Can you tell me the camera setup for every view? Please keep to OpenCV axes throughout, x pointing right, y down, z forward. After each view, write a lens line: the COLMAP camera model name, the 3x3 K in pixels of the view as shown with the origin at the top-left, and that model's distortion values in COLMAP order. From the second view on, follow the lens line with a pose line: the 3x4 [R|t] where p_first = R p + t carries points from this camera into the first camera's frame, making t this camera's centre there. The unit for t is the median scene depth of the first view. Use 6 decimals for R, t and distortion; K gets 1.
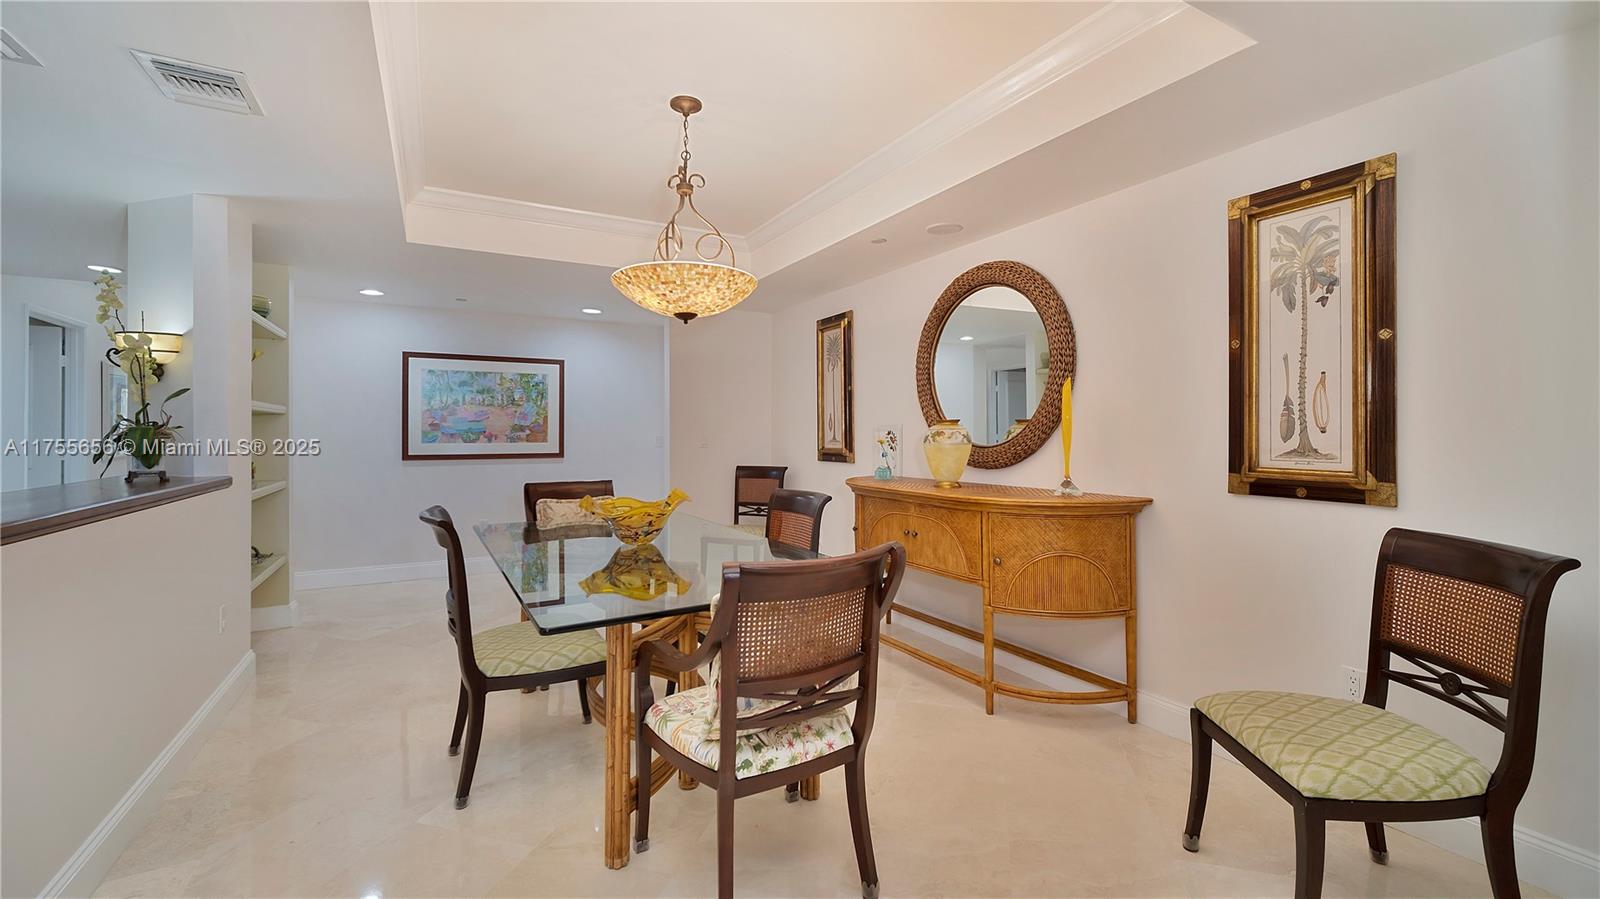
lens RADIAL K [[654.7, 0, 796.0], [0, 654.7, 437.9], [0, 0, 1]] dist [-0.002352, -0.000072]
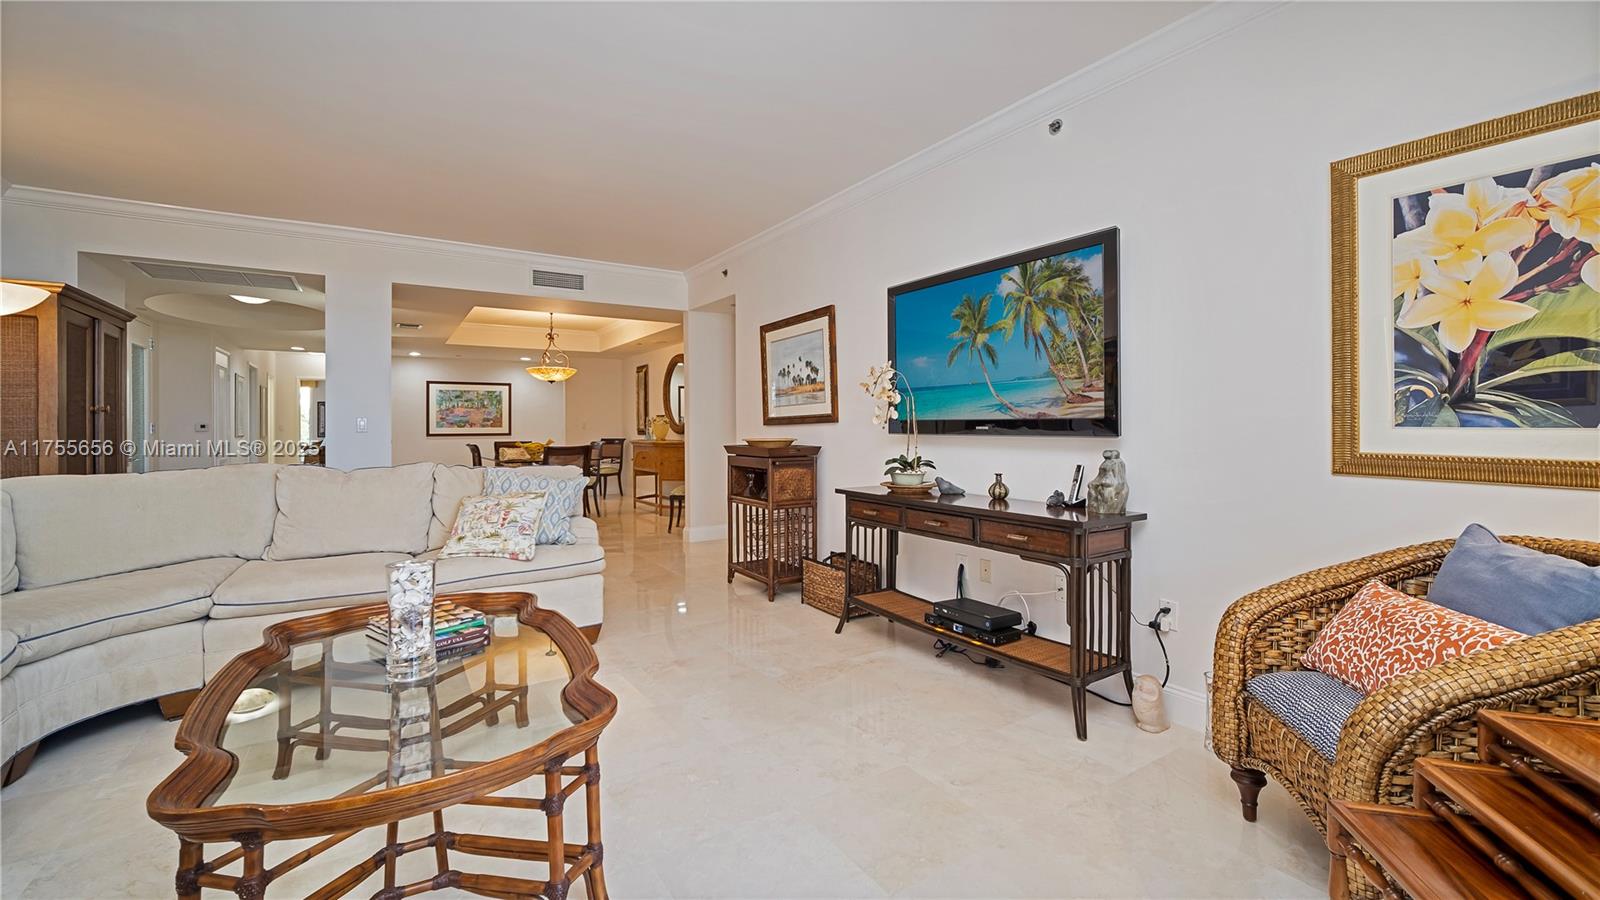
lens RADIAL K [[654.7, 0, 793.0], [0, 654.7, 435.5], [0, 0, 1]] dist [-0.002352, -0.000072]
pose [[0.998099, -0.004313, 0.061475, 0.296986], [0.003962, 0.999975, 0.005826, 0.019395], [-0.061499, -0.005571, 0.998092, -0.815809]]
